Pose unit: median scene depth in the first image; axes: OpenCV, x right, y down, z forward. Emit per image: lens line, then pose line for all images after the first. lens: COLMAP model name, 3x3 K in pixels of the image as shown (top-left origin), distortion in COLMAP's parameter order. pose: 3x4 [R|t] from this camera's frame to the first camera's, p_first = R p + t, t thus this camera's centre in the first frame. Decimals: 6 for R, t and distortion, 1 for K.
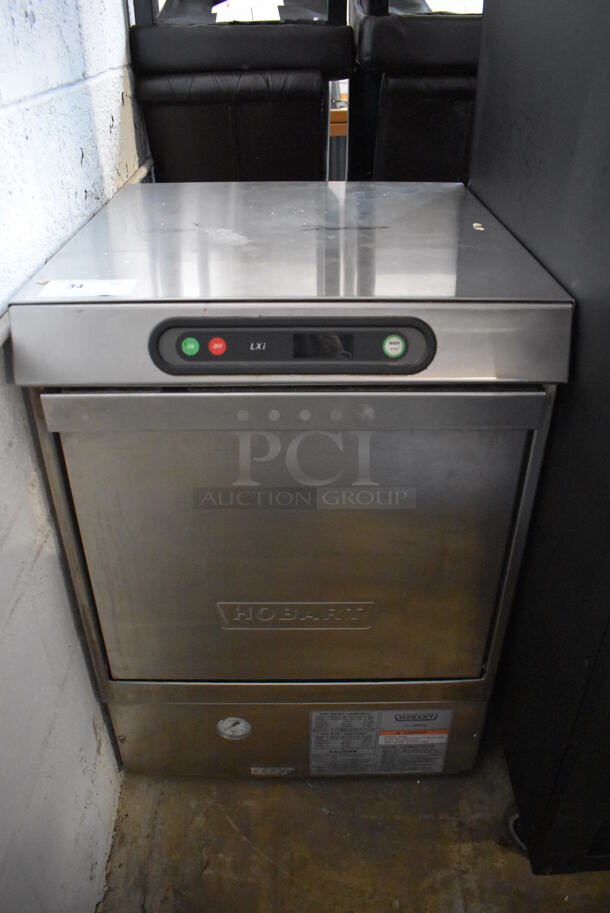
lens RADIAL K [[711.3, 0, 309.6], [0, 711.3, 451.2], [0, 0, 1]] dist [-0.091553, 0.006779]
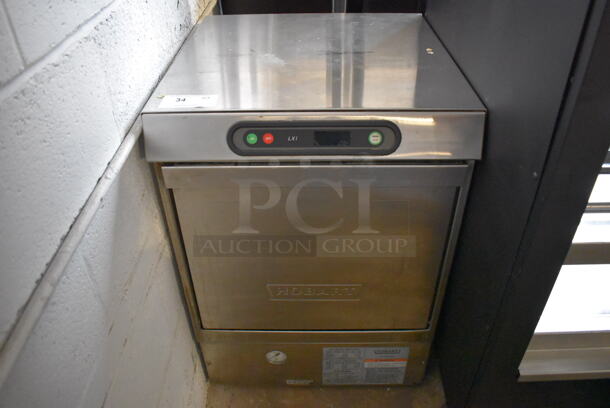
lens RADIAL K [[475.3, 0, 306.9], [0, 475.3, 198.8], [0, 0, 1]] dist [-0.091553, 0.006779]
pose [[0.999633, 0.000692, -0.027088, -0.006518], [0.001359, 0.997137, 0.075600, -0.061237], [0.027063, -0.075610, 0.996770, -0.074559]]
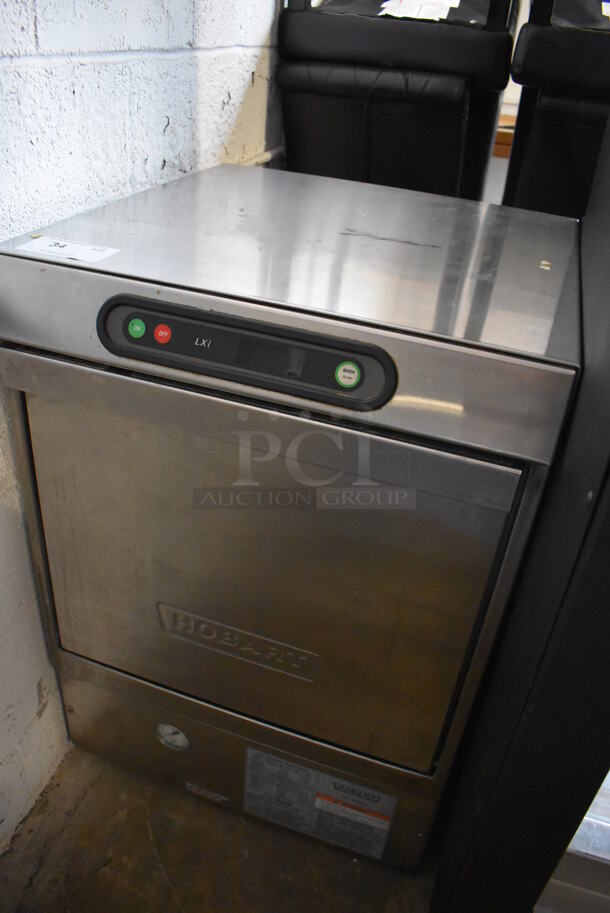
lens RADIAL K [[711.3, 0, 306.0], [0, 711.3, 454.1], [0, 0, 1]] dist [-0.091553, 0.006779]
pose [[0.942282, 0.240019, -0.233442, 0.197329], [-0.242577, 0.969963, 0.018136, -0.039228], [0.230783, 0.039539, 0.972202, 0.107426]]
